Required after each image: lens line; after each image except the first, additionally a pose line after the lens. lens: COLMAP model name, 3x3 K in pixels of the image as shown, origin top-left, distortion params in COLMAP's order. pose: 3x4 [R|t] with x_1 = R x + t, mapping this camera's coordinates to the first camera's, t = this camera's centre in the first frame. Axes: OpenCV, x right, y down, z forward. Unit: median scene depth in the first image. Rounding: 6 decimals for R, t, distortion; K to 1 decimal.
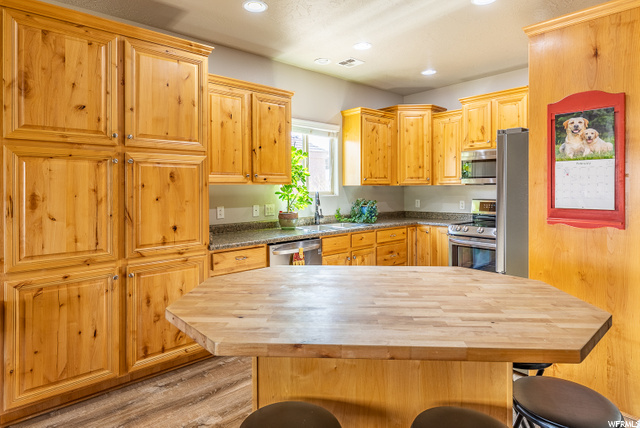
lens RADIAL K [[364.9, 0, 319.4], [0, 364.9, 185.7], [0, 0, 1]] dist [0.000845, 0.000076]
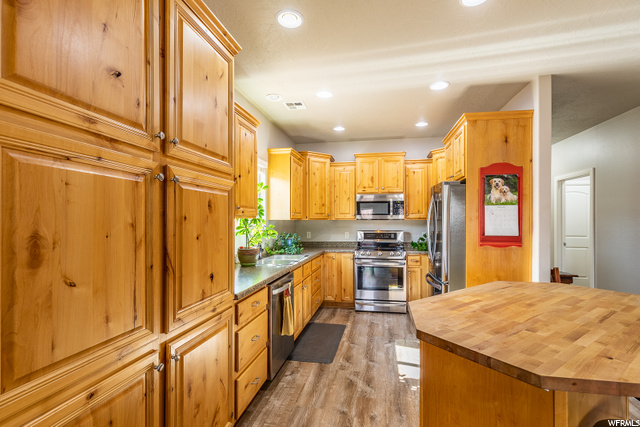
lens RADIAL K [[296.7, 0, 332.0], [0, 296.7, 218.6], [0, 0, 1]] dist [0.000475, 0.000021]
pose [[0.779687, 0.010105, 0.626088, -0.620357], [-0.006704, 0.999947, -0.007791, 0.003727], [-0.626134, 0.001877, 0.779714, 0.413706]]
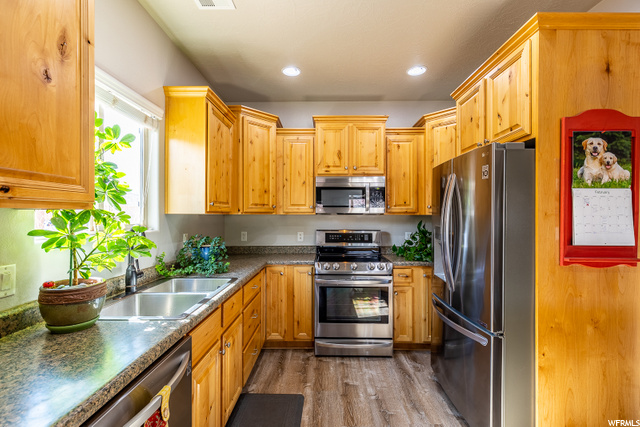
lens RADIAL K [[291.1, 0, 320.0], [0, 291.1, 213.5], [0, 0, 1]] dist [0.001527, 0.000202]
pose [[0.678412, 0.012490, 0.734575, -0.210047], [-0.010398, 0.999919, -0.007399, 0.000954], [-0.734608, -0.002618, 0.678487, 0.942558]]
